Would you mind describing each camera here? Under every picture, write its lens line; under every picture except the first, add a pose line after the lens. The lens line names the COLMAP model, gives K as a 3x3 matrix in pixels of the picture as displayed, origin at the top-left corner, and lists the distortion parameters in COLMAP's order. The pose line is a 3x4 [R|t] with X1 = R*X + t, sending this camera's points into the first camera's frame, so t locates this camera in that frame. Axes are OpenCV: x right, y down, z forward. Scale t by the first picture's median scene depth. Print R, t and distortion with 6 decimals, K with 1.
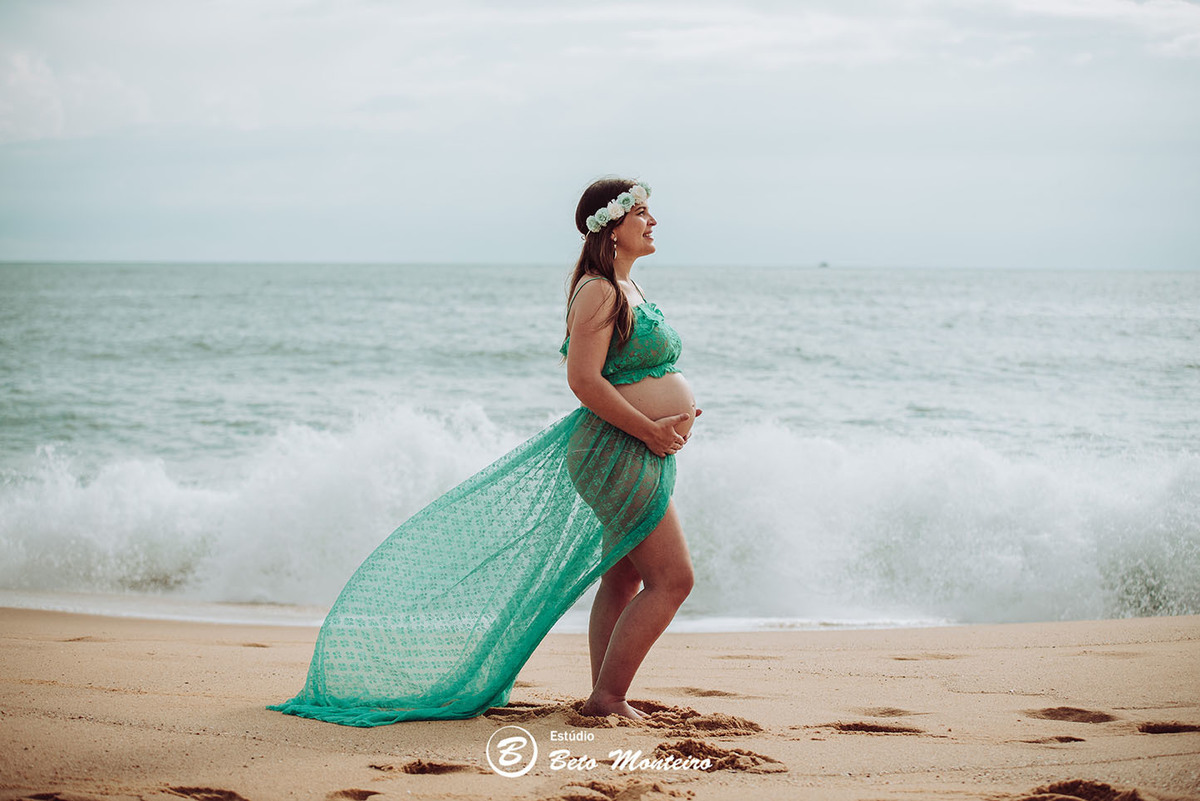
lens RADIAL K [[2505.1, 0, 599.0], [0, 2505.1, 400.0], [0, 0, 1]] dist [-0.174558, 0.000000]
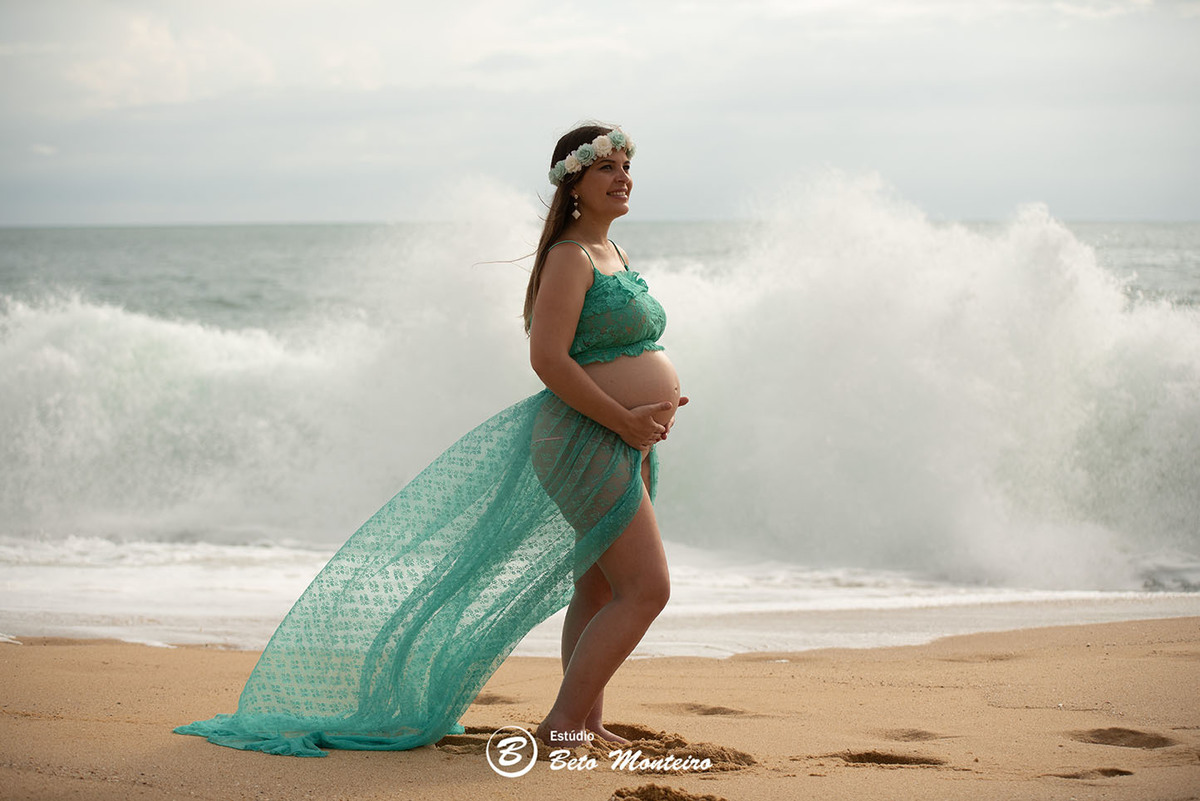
lens RADIAL K [[2505.1, 0, 601.2], [0, 2505.1, 403.4], [0, 0, 1]] dist [-0.174558, 0.000000]
pose [[0.998920, -0.005522, -0.046129, 0.051632], [0.006361, 0.999817, 0.018067, -0.008438], [0.046021, -0.018341, 0.998772, 0.132522]]
